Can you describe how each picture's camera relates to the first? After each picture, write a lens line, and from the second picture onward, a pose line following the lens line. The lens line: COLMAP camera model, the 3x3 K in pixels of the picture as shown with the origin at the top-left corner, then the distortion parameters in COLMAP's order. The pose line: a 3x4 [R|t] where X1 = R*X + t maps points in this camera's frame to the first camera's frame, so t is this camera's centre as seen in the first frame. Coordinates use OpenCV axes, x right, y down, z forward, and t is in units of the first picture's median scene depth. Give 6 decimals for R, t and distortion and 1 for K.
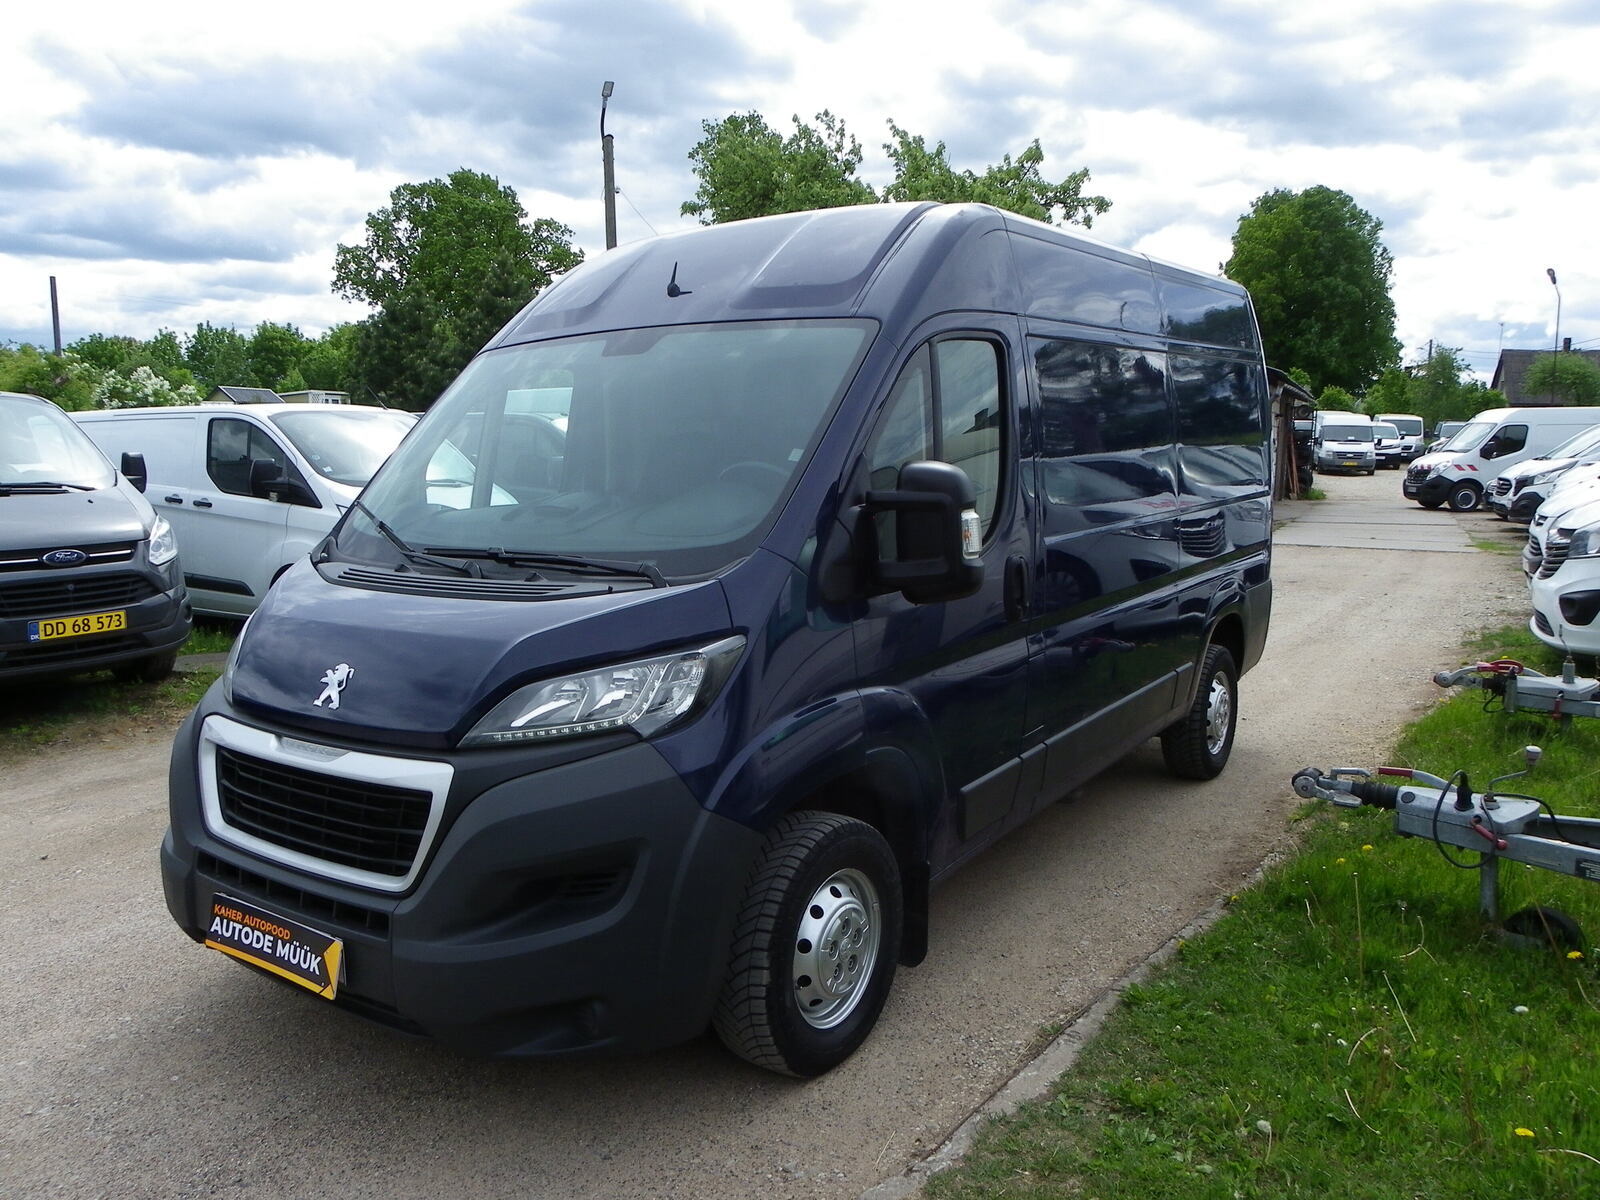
lens RADIAL K [[1199.5, 0, 800.0], [0, 1199.5, 600.0], [0, 0, 1]] dist [-0.004300, -0.004386]
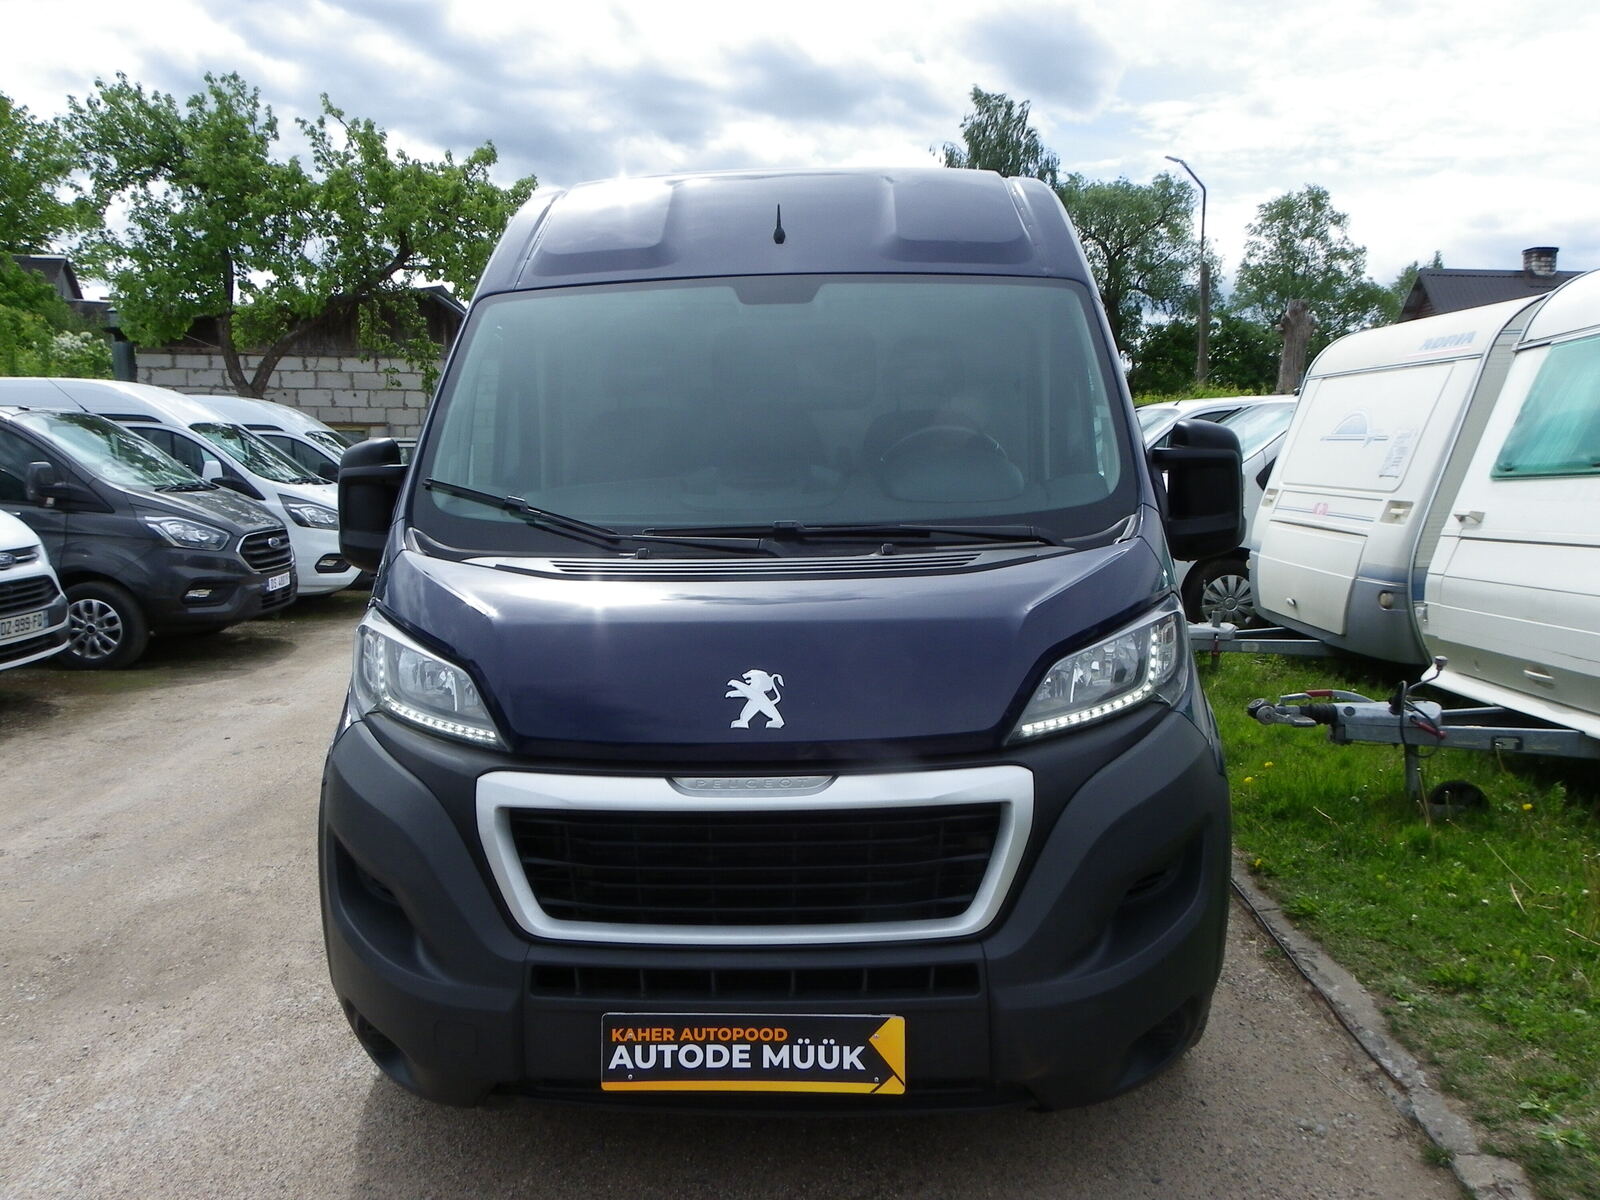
lens RADIAL K [[1199.5, 0, 800.0], [0, 1199.5, 600.0], [0, 0, 1]] dist [-0.004300, -0.004386]
pose [[0.838555, -0.064115, 0.541031, -0.787045], [0.073742, 0.997270, 0.003887, 0.007915], [-0.539803, 0.036637, 0.840994, 0.349338]]
